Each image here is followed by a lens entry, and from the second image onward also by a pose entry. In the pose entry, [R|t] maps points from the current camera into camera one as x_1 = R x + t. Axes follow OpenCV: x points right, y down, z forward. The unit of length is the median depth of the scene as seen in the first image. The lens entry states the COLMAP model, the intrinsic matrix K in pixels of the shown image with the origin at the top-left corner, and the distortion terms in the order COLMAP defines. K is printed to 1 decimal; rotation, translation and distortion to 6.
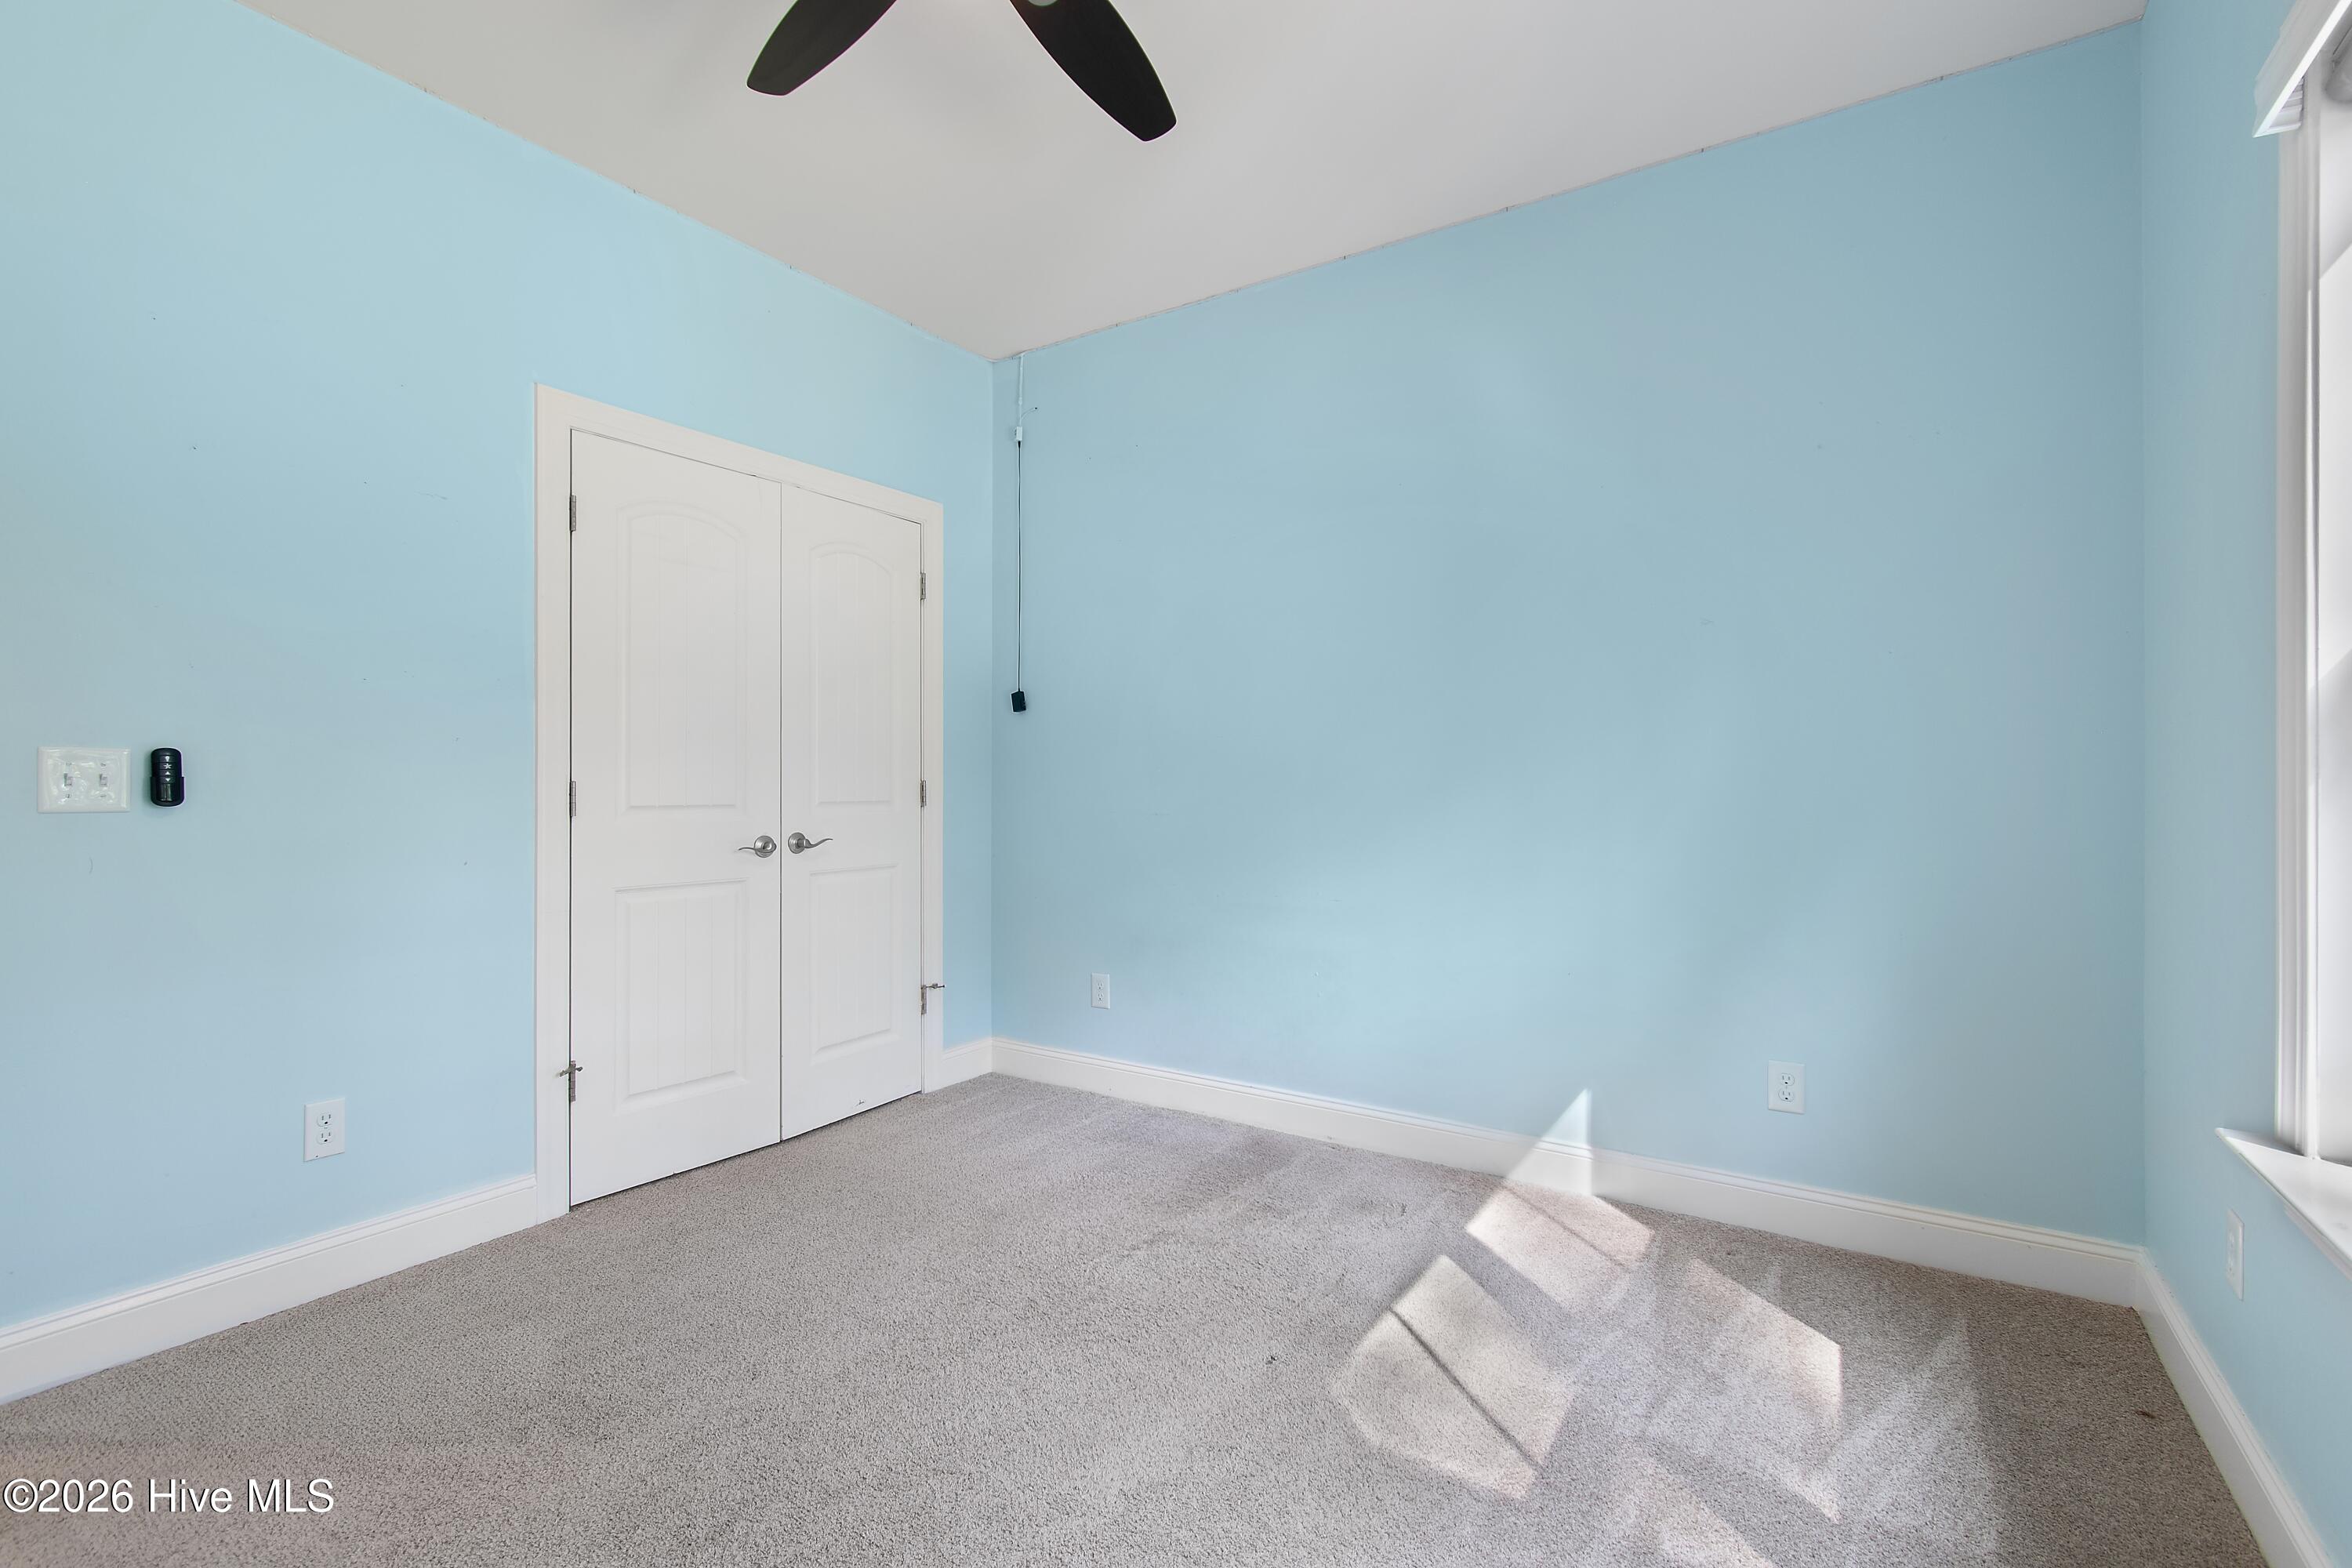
lens RADIAL K [[1037.8, 0, 1165.5], [0, 1037.8, 788.6], [0, 0, 1]] dist [0.009242, -0.002959]
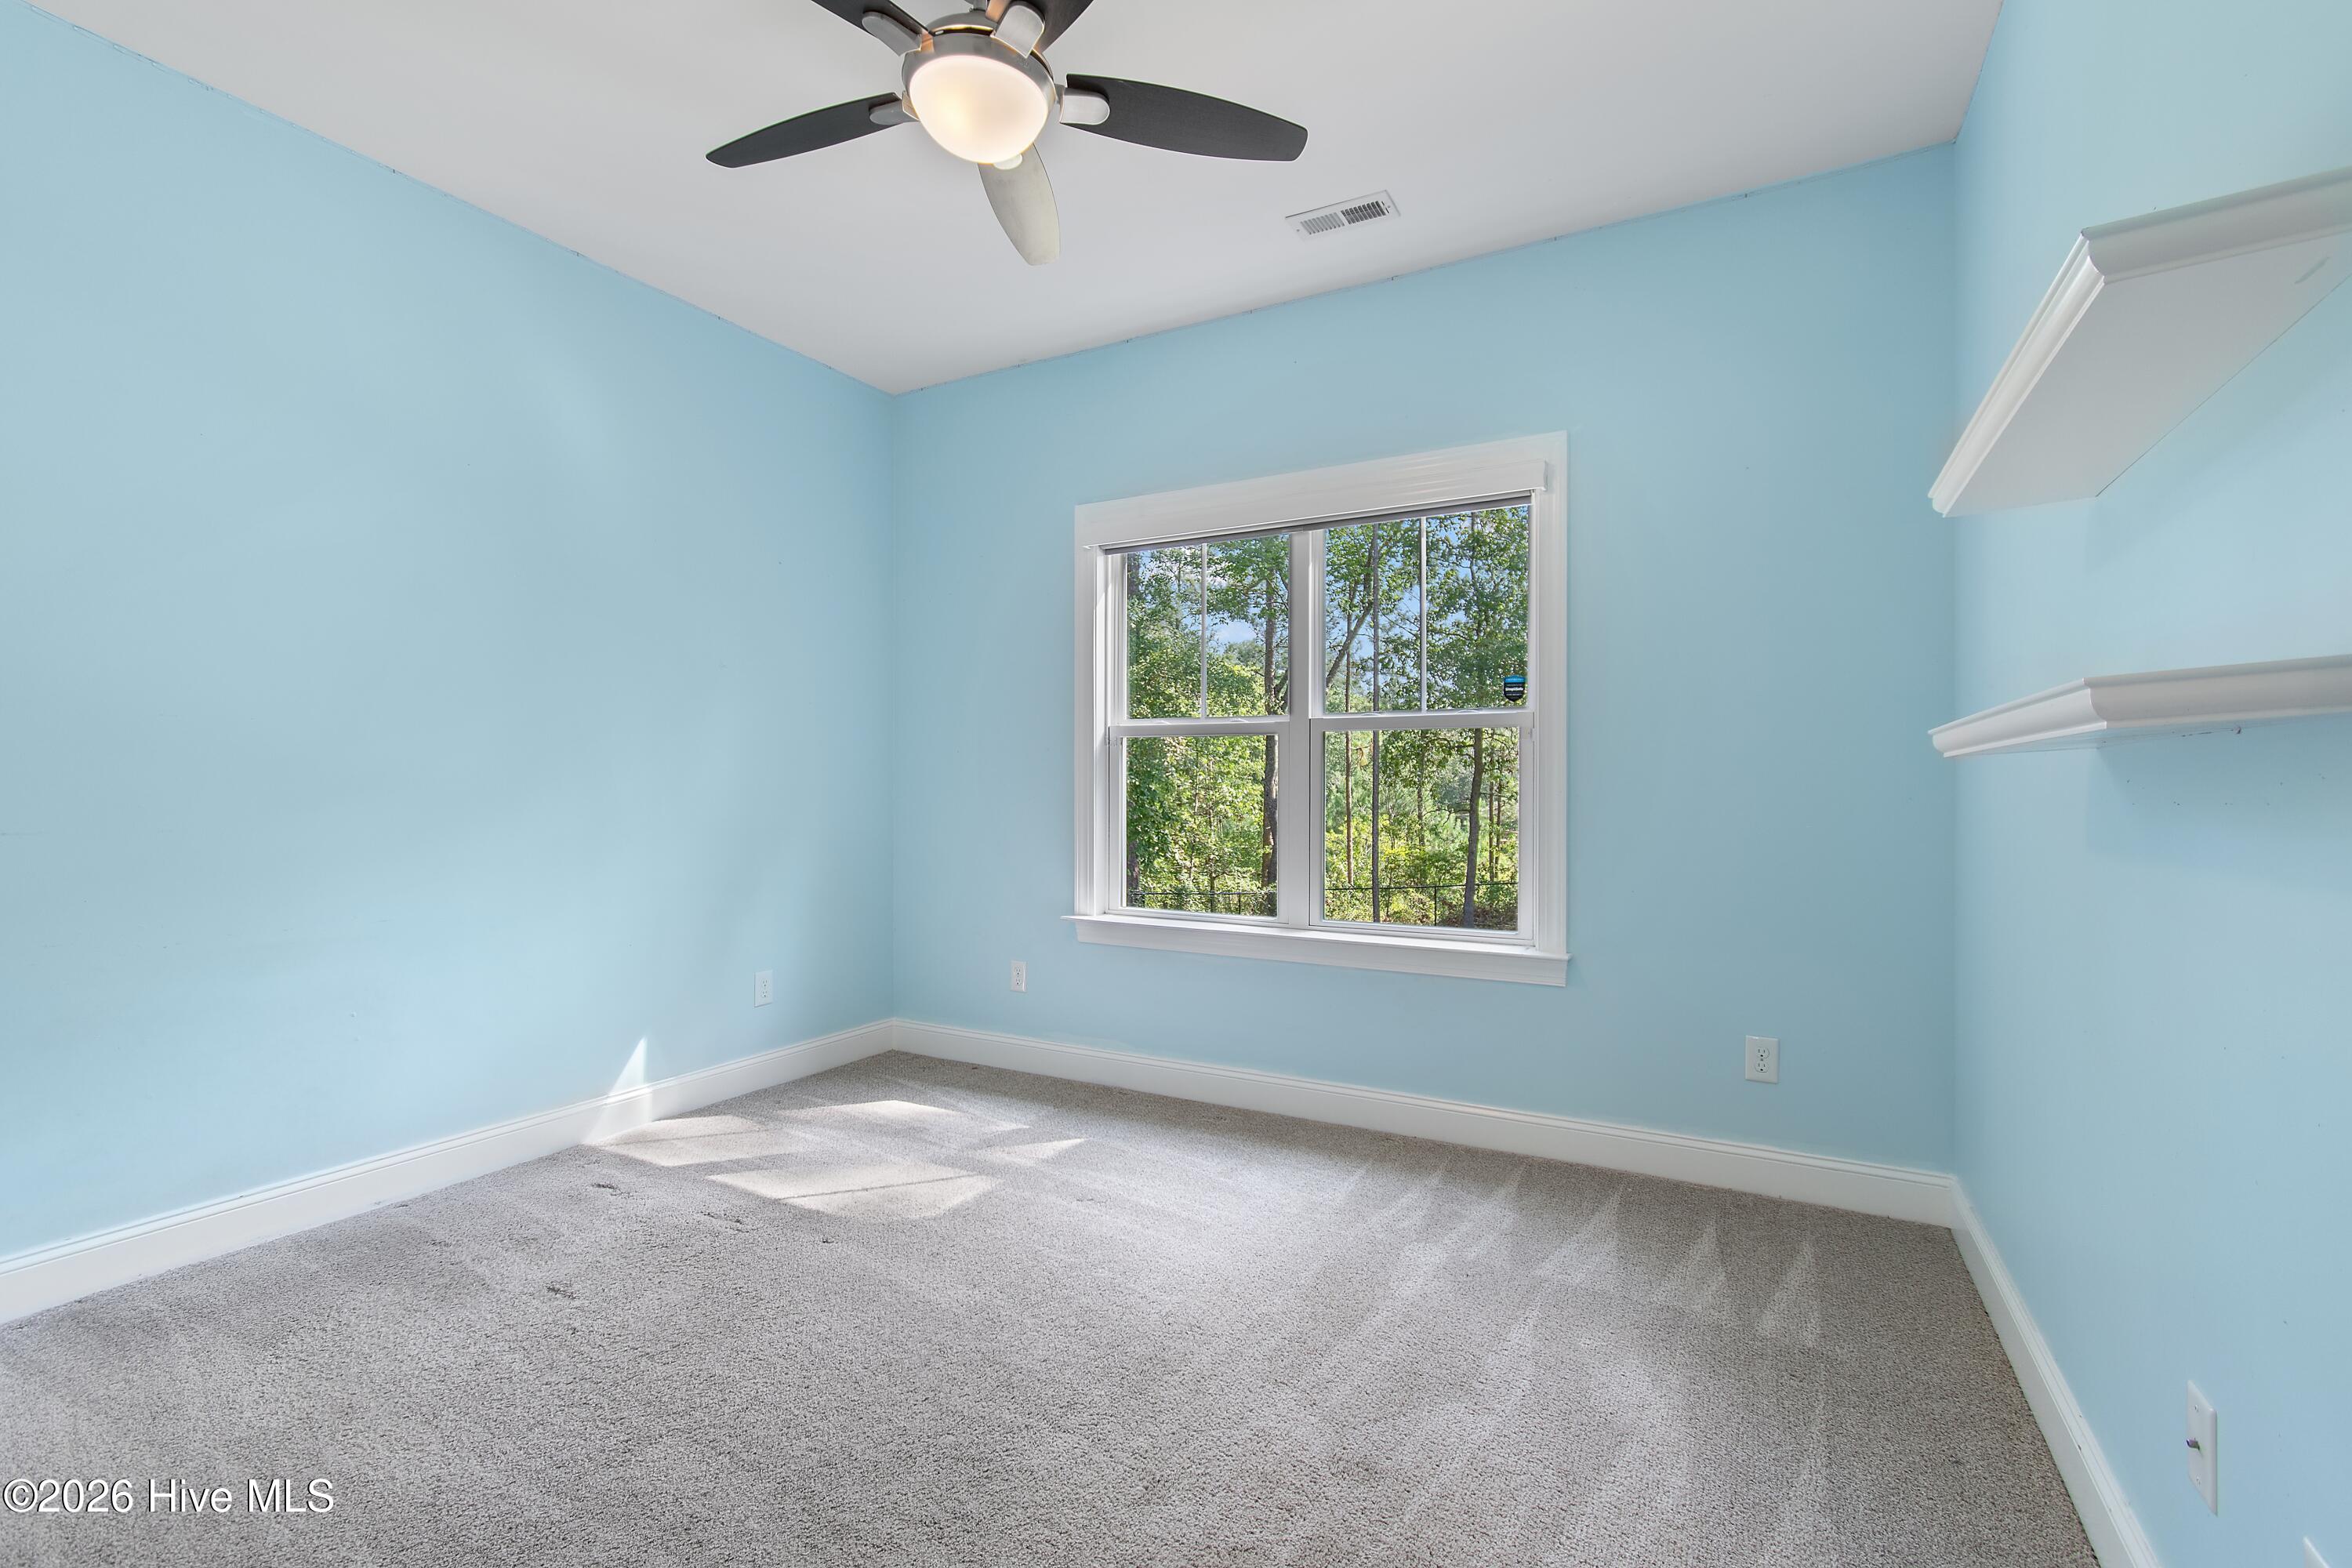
lens RADIAL K [[1037.8, 0, 1179.7], [0, 1037.8, 796.8], [0, 0, 1]] dist [0.009242, -0.002959]
pose [[-0.066218, -0.015783, 0.997680, -0.956536], [0.003764, 0.999864, 0.016067, -0.007366], [-0.997798, 0.004819, -0.066150, 0.529132]]
